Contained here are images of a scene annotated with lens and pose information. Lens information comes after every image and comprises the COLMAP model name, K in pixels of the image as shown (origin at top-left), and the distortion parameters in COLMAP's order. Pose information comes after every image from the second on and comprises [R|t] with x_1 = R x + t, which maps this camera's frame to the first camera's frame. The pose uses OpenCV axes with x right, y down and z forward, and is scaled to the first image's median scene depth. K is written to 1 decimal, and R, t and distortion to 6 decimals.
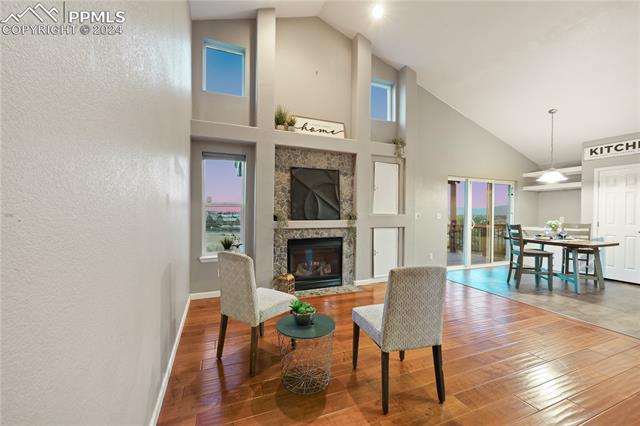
lens RADIAL K [[261.7, 0, 319.2], [0, 261.7, 212.0], [0, 0, 1]] dist [0.026712, -0.000005]
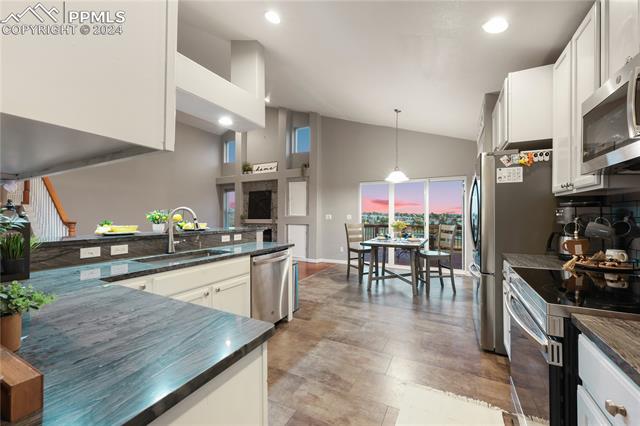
lens RADIAL K [[261.7, 0, 319.1], [0, 261.7, 214.3], [0, 0, 1]] dist [0.026712, -0.000005]
pose [[0.635246, -0.015278, -0.772159, 1.587917], [0.006235, 0.999873, -0.014654, 0.024822], [0.772285, 0.004495, 0.635260, 0.148540]]
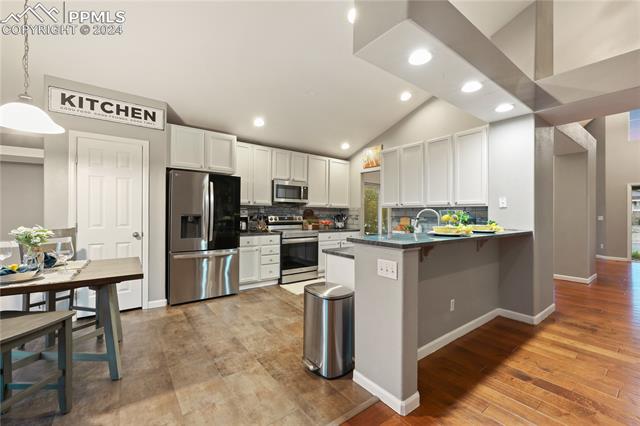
lens RADIAL K [[261.7, 0, 319.1], [0, 261.7, 212.4], [0, 0, 1]] dist [0.026712, -0.000005]
pose [[-0.235796, -0.010025, 0.971751, 0.396245], [-0.000029, 0.999947, 0.010309, 0.005632], [-0.971803, 0.002402, -0.235784, 0.708685]]
